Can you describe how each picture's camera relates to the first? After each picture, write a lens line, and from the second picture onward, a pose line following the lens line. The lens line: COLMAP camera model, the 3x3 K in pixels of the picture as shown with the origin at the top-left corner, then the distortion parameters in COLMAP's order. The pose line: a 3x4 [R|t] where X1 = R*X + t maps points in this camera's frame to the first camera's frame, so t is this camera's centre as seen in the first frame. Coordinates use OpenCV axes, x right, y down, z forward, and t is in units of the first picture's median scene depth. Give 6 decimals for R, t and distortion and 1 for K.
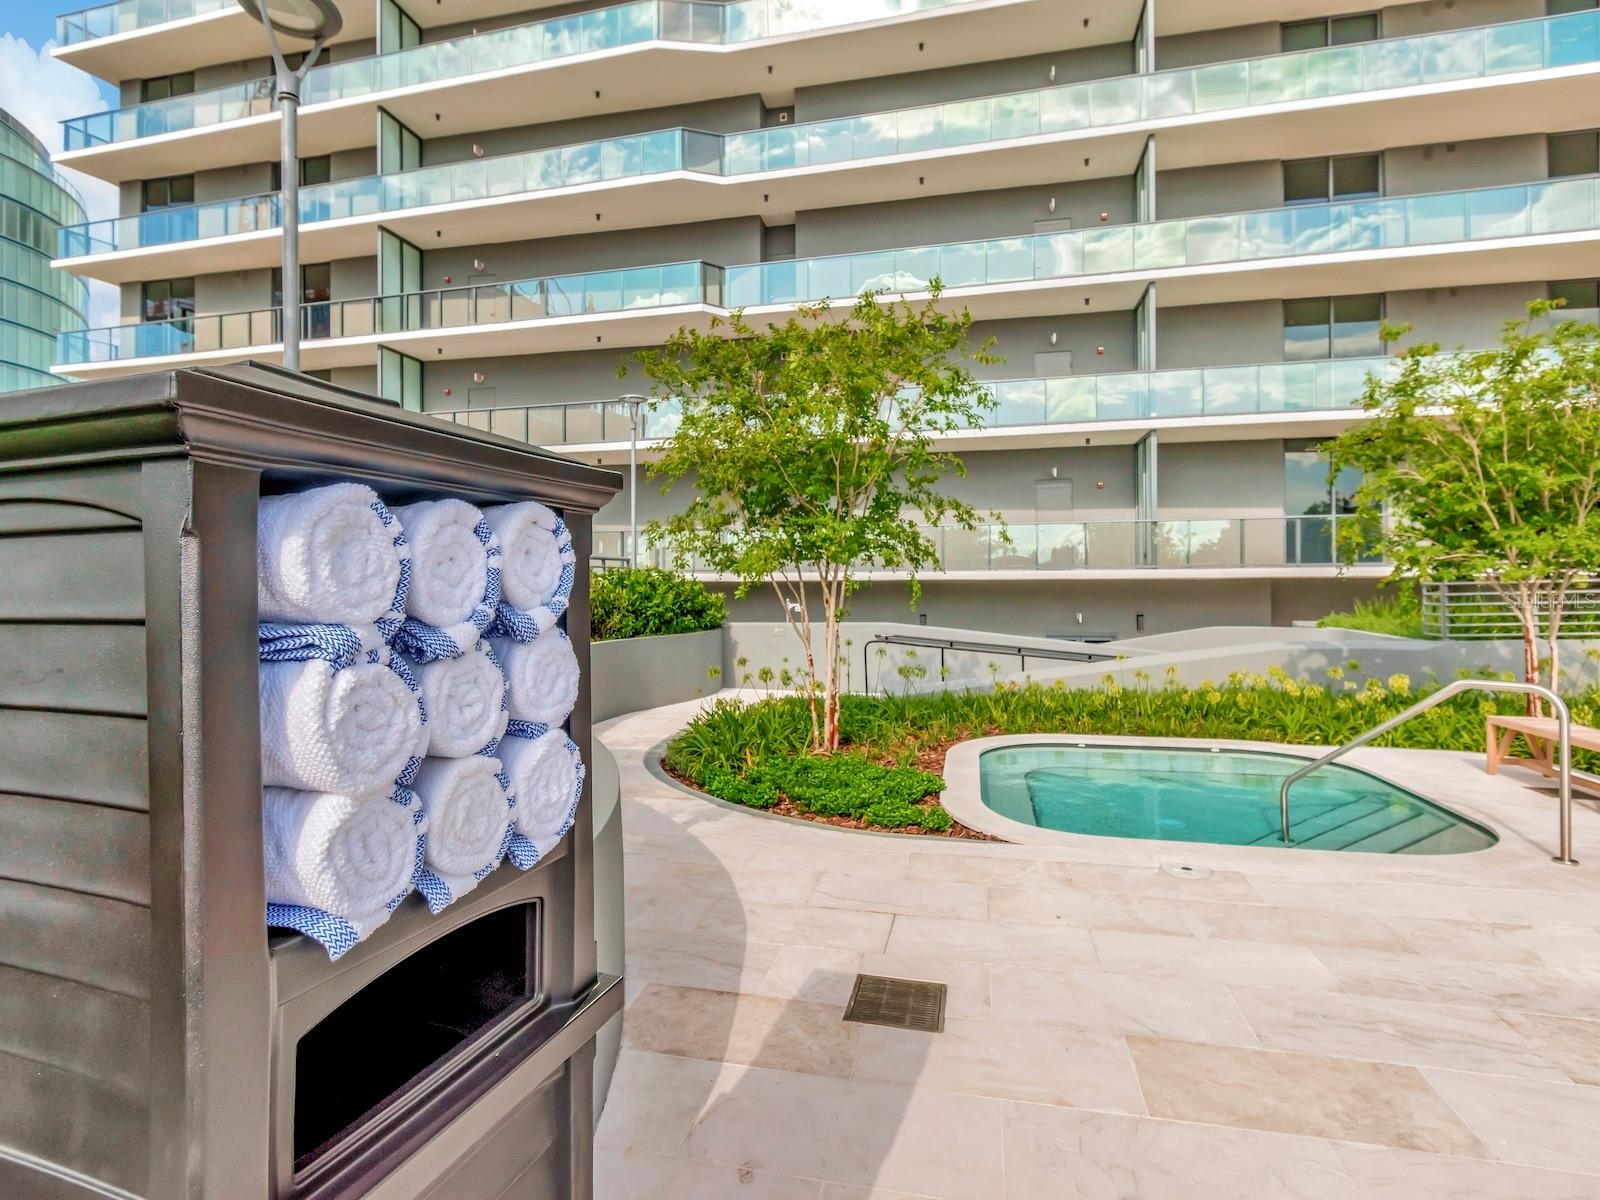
lens RADIAL K [[778.4, 0, 800.0], [0, 778.4, 600.0], [0, 0, 1]] dist [0.003299, 0.000599]
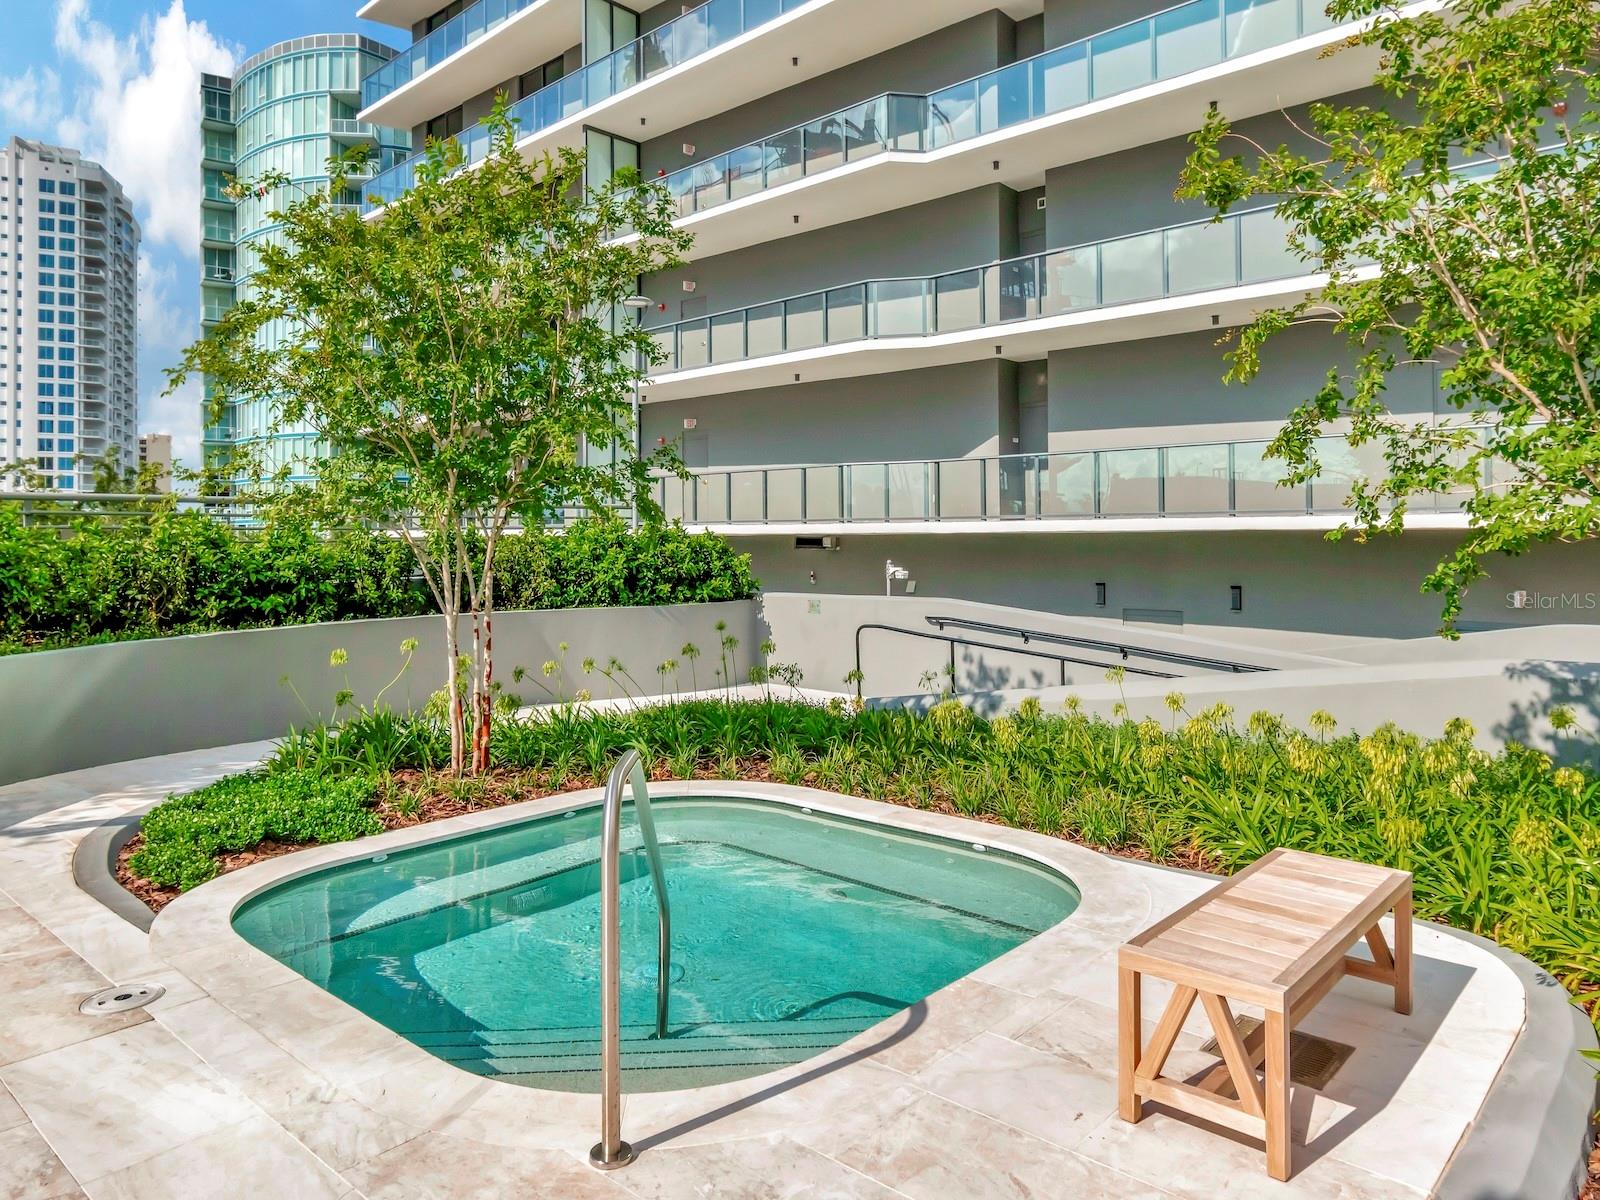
lens RADIAL K [[1033.7, 0, 800.0], [0, 1033.7, 600.0], [0, 0, 1]] dist [0.000433, 0.000467]
pose [[0.867719, 0.028495, -0.496238, 0.449833], [-0.005414, 0.998838, 0.047888, -0.011752], [0.497026, -0.038867, 0.866865, 0.170701]]
